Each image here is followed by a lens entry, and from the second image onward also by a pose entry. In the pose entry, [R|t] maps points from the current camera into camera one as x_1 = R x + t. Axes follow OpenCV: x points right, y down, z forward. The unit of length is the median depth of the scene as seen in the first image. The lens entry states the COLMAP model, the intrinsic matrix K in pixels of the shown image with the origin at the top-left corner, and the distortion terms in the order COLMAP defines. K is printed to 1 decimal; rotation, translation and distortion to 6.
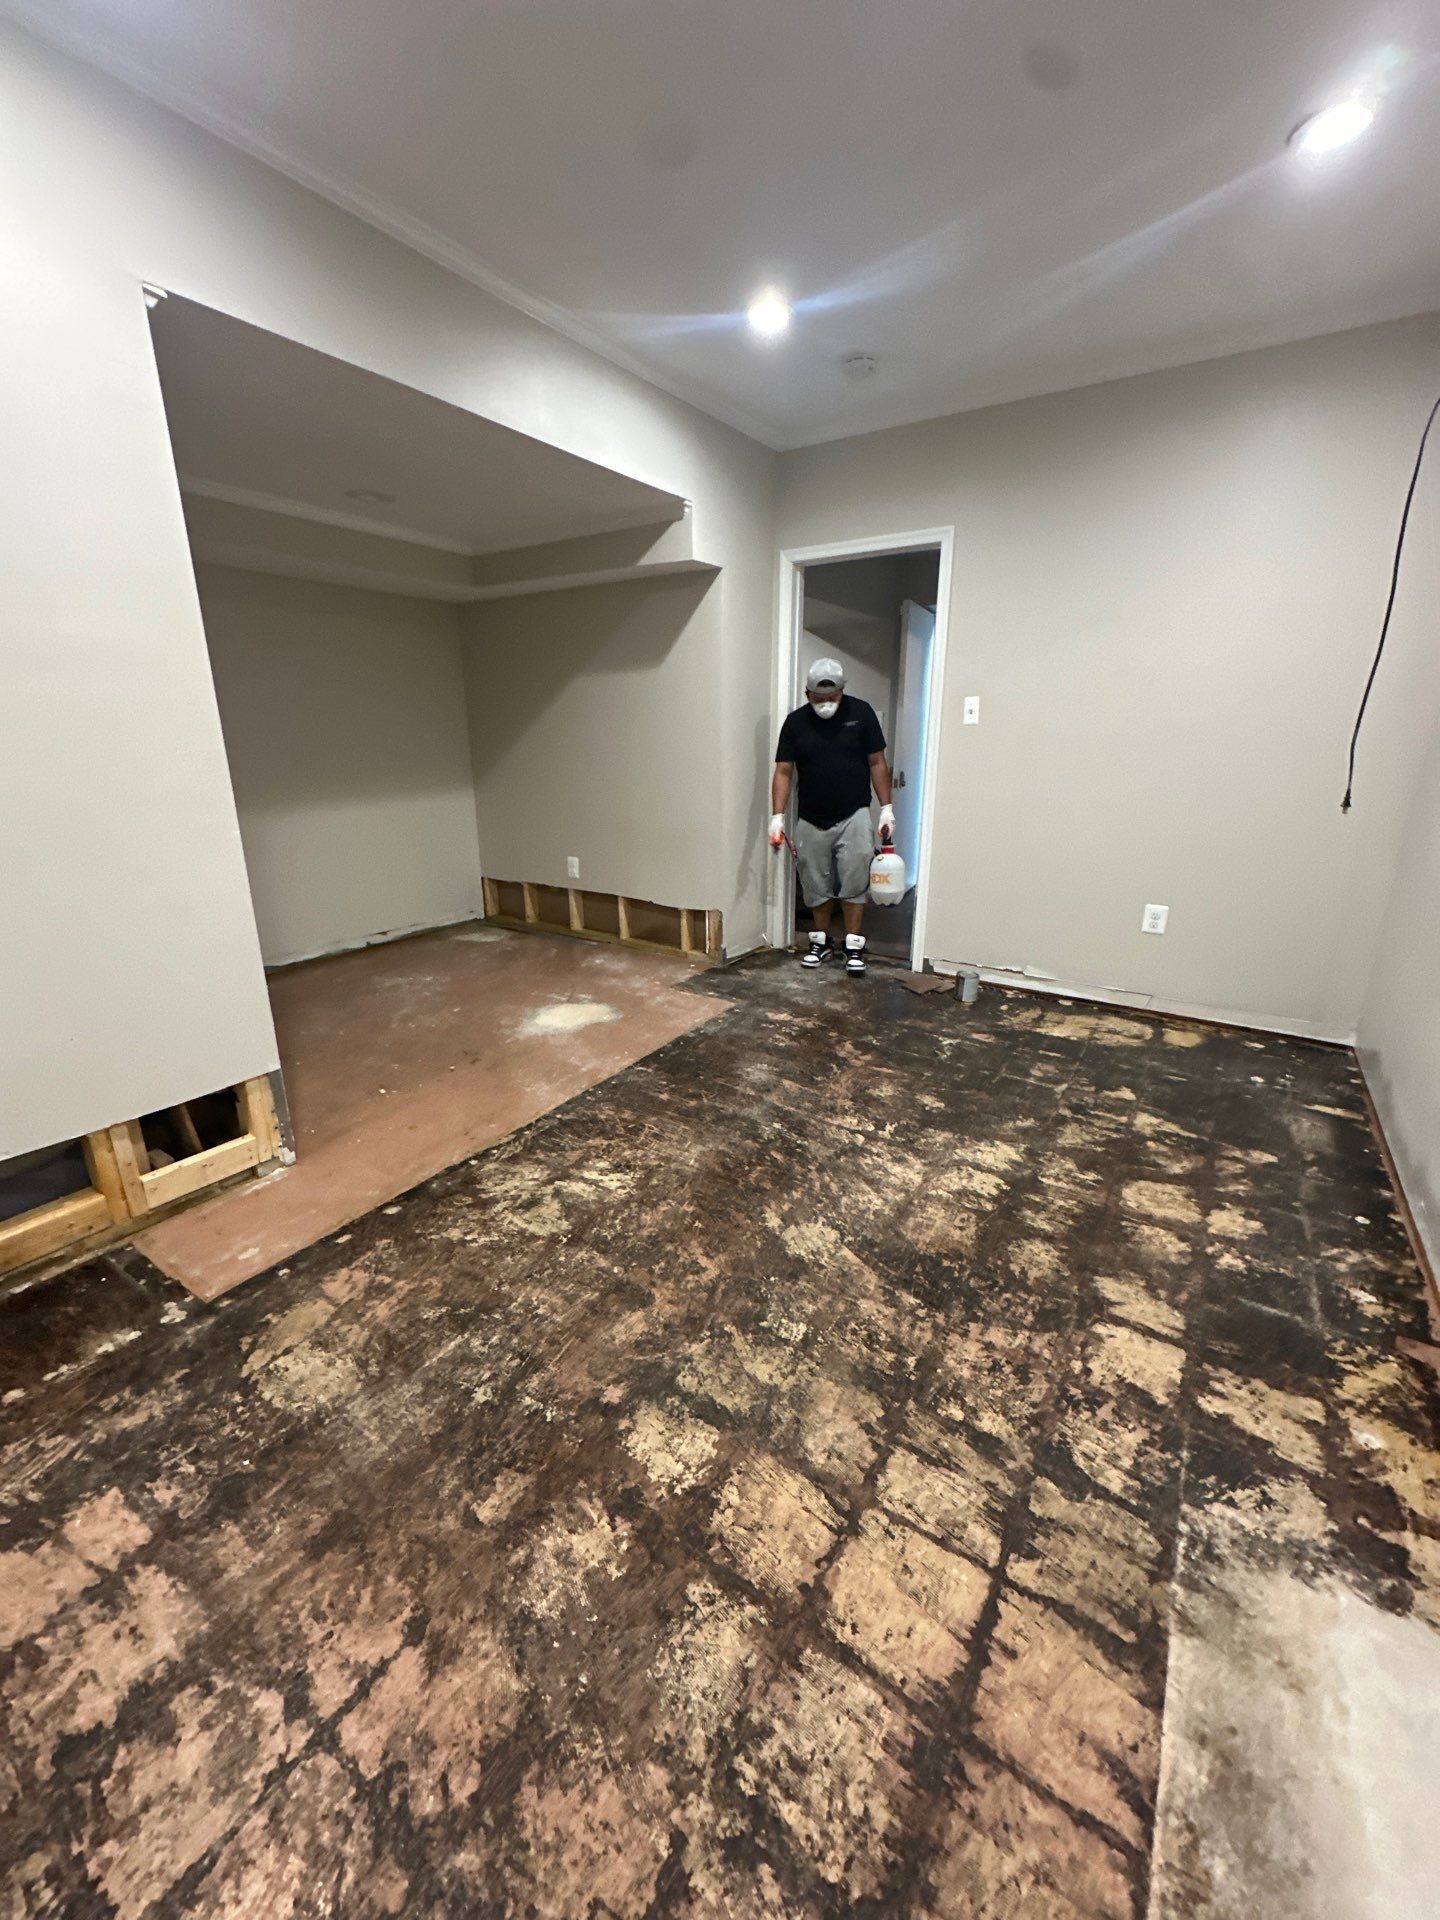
lens RADIAL K [[768.1, 0, 720.5], [0, 768.1, 957.1], [0, 0, 1]] dist [-0.002203, 0.000308]
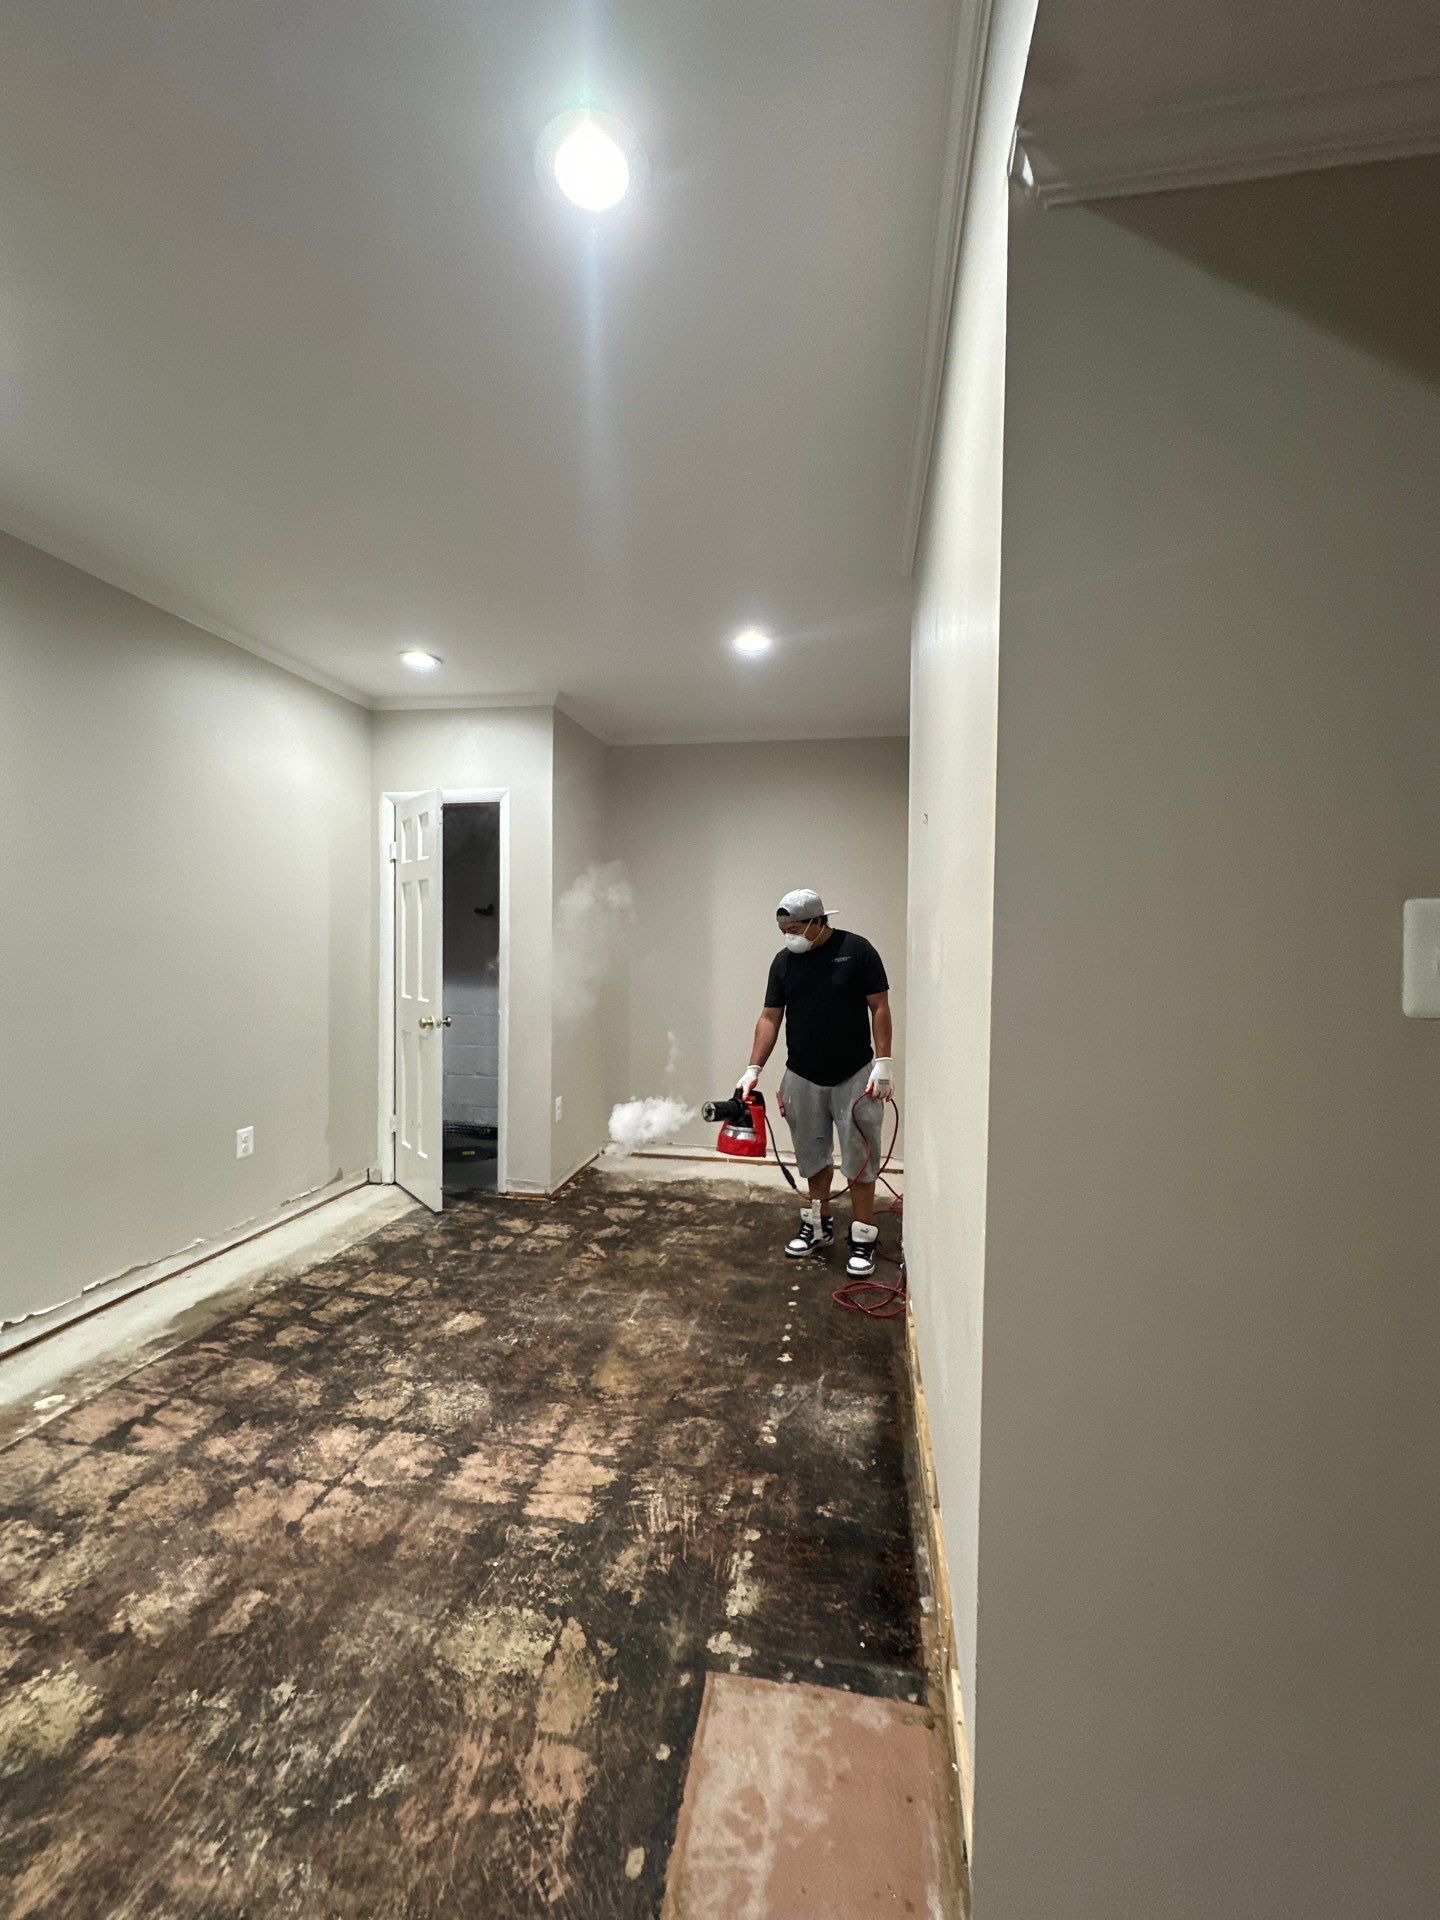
lens RADIAL K [[768.1, 0, 714.4], [0, 768.1, 958.9], [0, 0, 1]] dist [-0.002203, 0.000308]
pose [[-0.921803, -0.005718, -0.387617, -0.433046], [-0.122701, 0.952788, 0.277742, -0.561657], [0.367729, 0.303584, -0.878984, 1.752917]]
